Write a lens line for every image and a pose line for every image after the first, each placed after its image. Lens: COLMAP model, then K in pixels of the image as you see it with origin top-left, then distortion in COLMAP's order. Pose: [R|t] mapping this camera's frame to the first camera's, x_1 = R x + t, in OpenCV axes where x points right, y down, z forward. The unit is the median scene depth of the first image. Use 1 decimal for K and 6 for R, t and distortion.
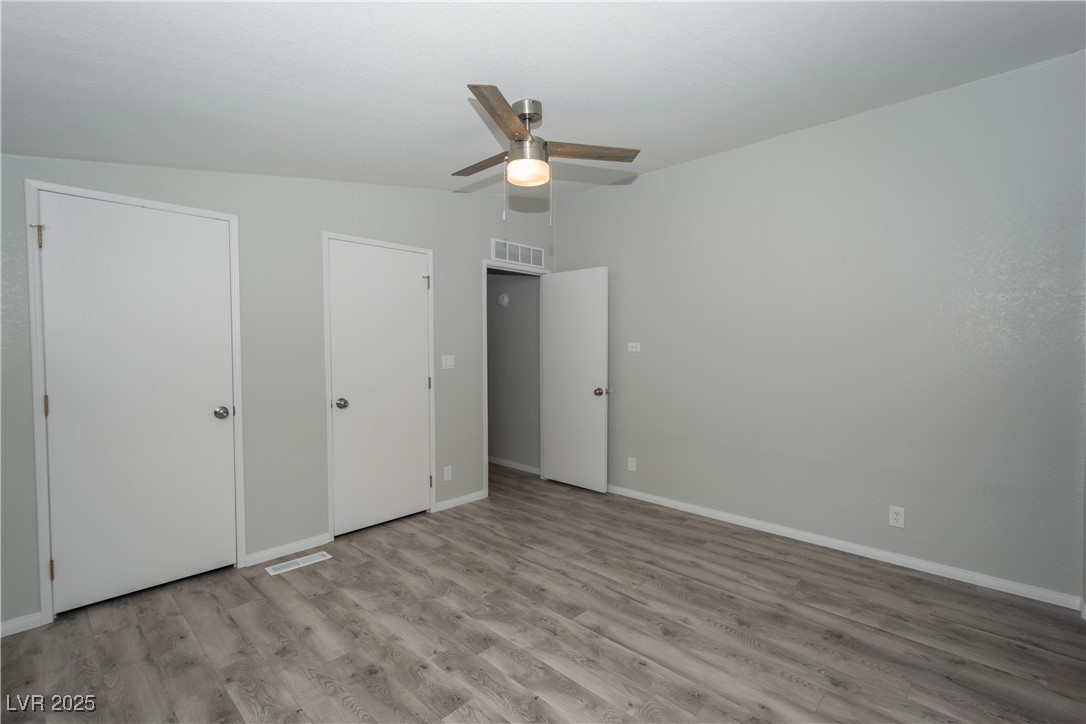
lens RADIAL K [[490.3, 0, 551.0], [0, 490.3, 363.5], [0, 0, 1]] dist [0.004951, -0.000224]
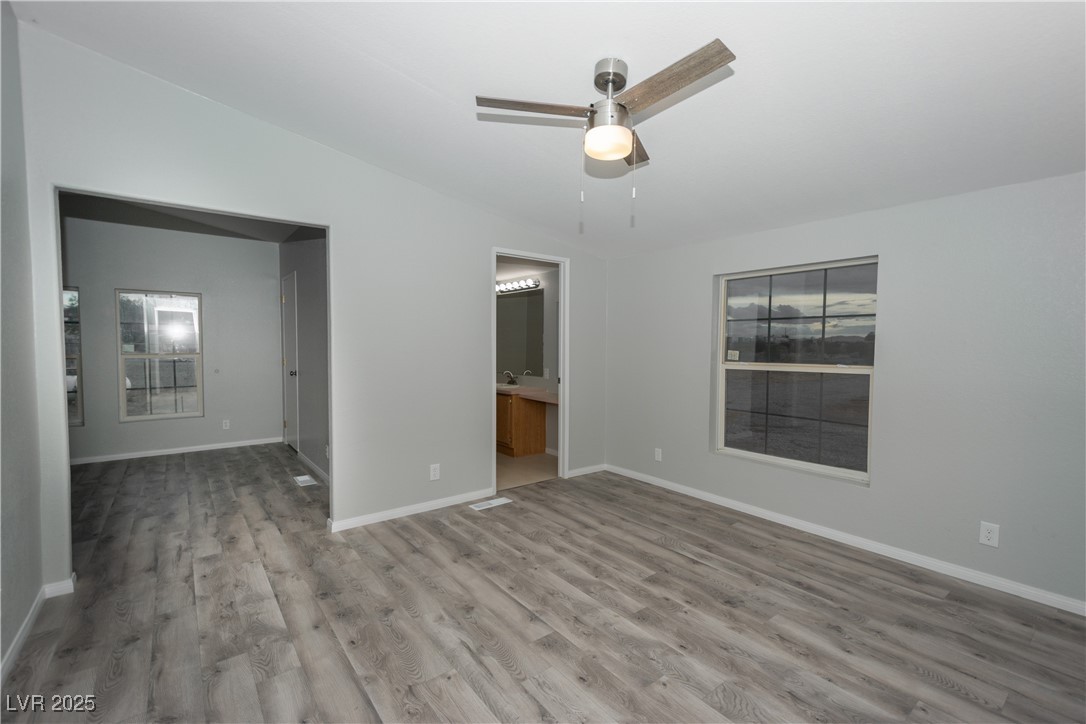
lens RADIAL K [[485.6, 0, 551.8], [0, 485.6, 364.7], [0, 0, 1]] dist [0.007497, -0.000134]
pose [[-0.989172, -0.014888, 0.146003, -0.079321], [-0.003797, 0.997104, 0.075952, -0.051286], [-0.146711, 0.074575, -0.986364, 1.903584]]
